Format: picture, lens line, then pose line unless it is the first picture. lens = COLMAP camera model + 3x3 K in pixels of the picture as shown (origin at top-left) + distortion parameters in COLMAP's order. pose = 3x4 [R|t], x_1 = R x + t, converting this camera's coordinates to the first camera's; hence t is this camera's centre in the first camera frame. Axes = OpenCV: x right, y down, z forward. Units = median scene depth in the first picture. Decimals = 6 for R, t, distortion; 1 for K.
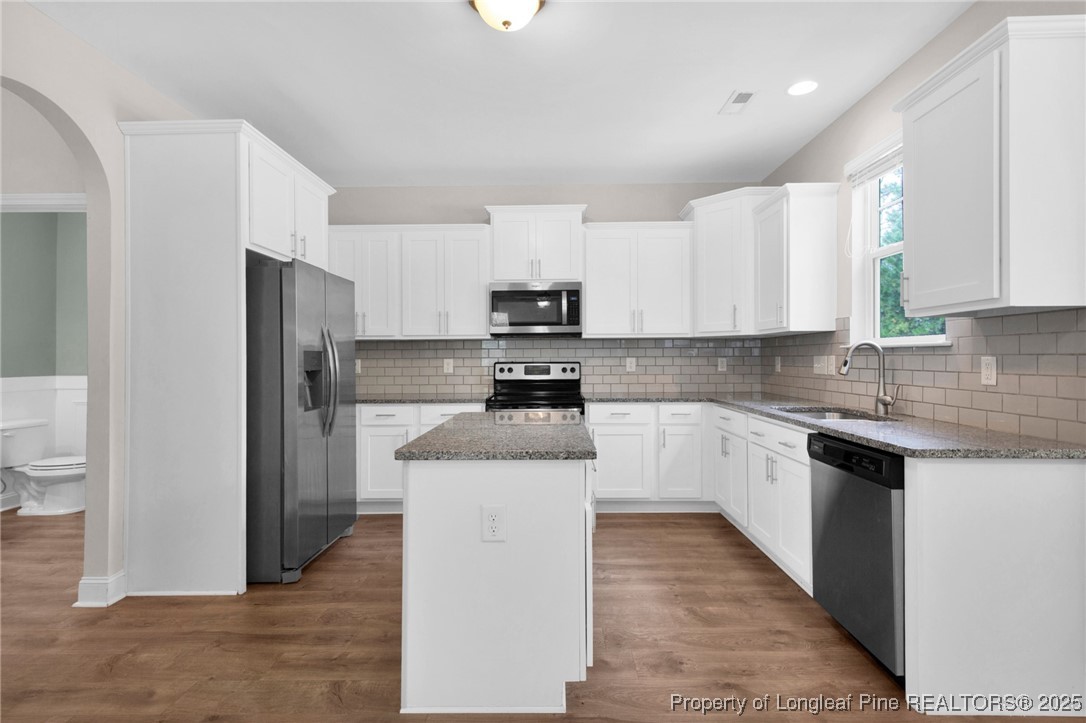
lens RADIAL K [[520.6, 0, 548.9], [0, 520.6, 356.9], [0, 0, 1]] dist [-0.003145, -0.000154]
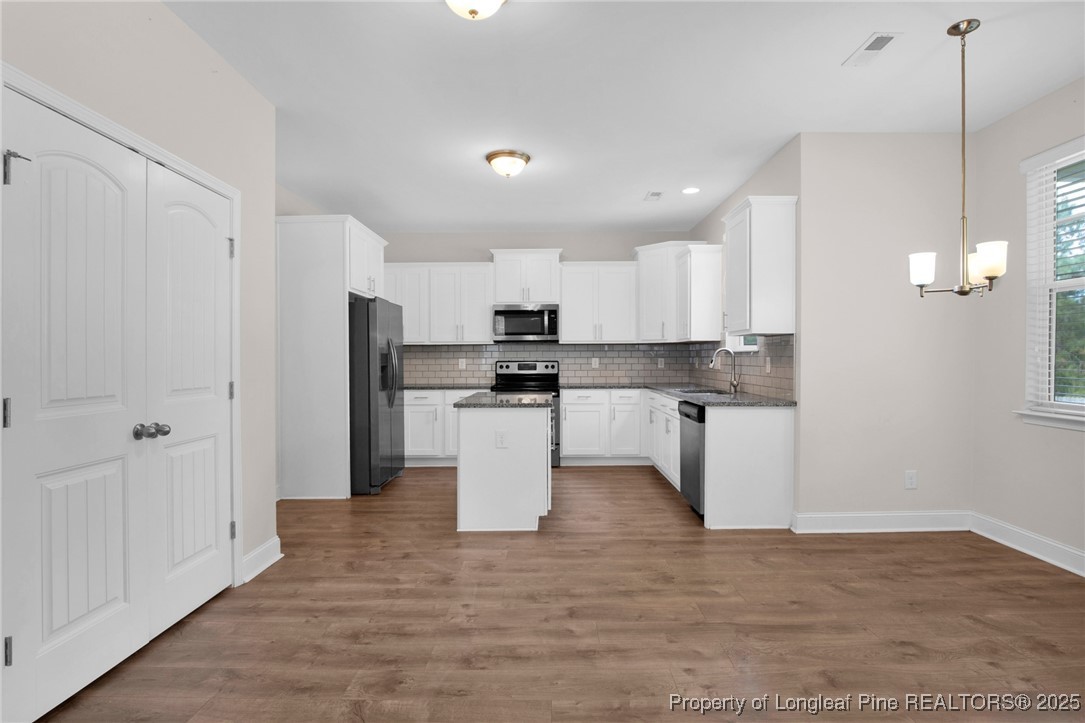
lens RADIAL K [[543.1, 0, 558.9], [0, 543.1, 367.9], [0, 0, 1]] dist [-0.030615, 0.000115]
pose [[0.999621, 0.001370, 0.027481, 0.025162], [-0.001912, 0.999804, 0.019697, -0.000256], [-0.027449, -0.019742, 0.999428, -0.502311]]
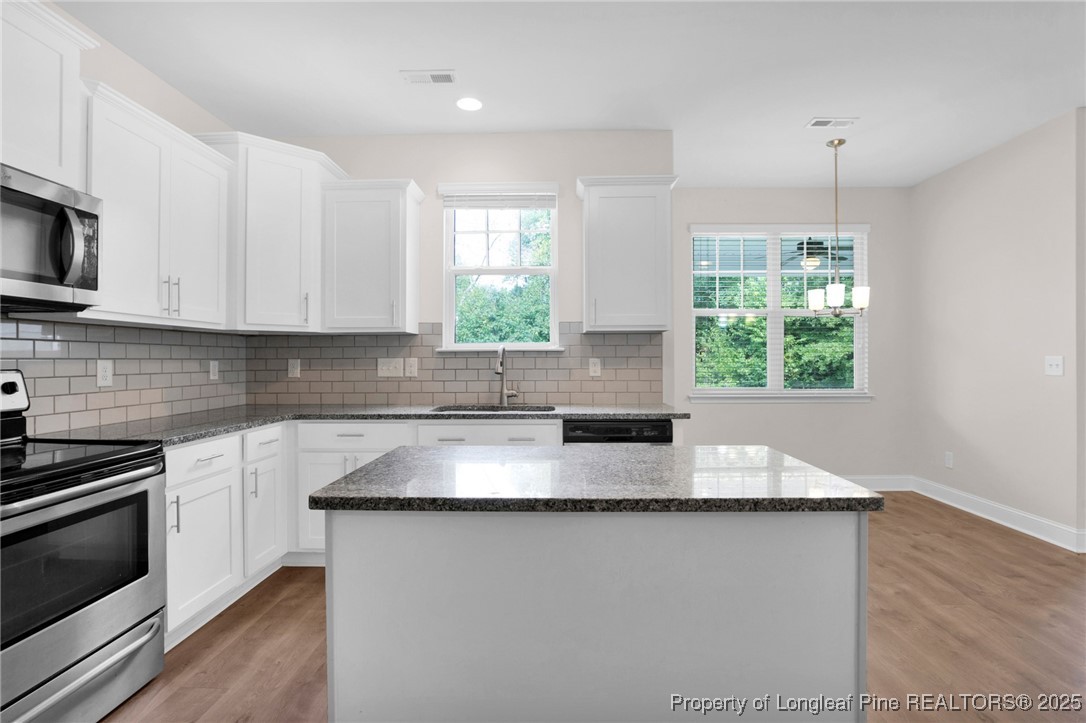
lens RADIAL K [[517.0, 0, 543.3], [0, 517.0, 358.9], [0, 0, 1]] dist [-0.031334, 0.000472]
pose [[0.020096, 0.005823, 0.999781, -0.410467], [0.003235, 0.999977, -0.005889, 0.005403], [-0.999793, 0.003353, 0.020077, 0.621182]]
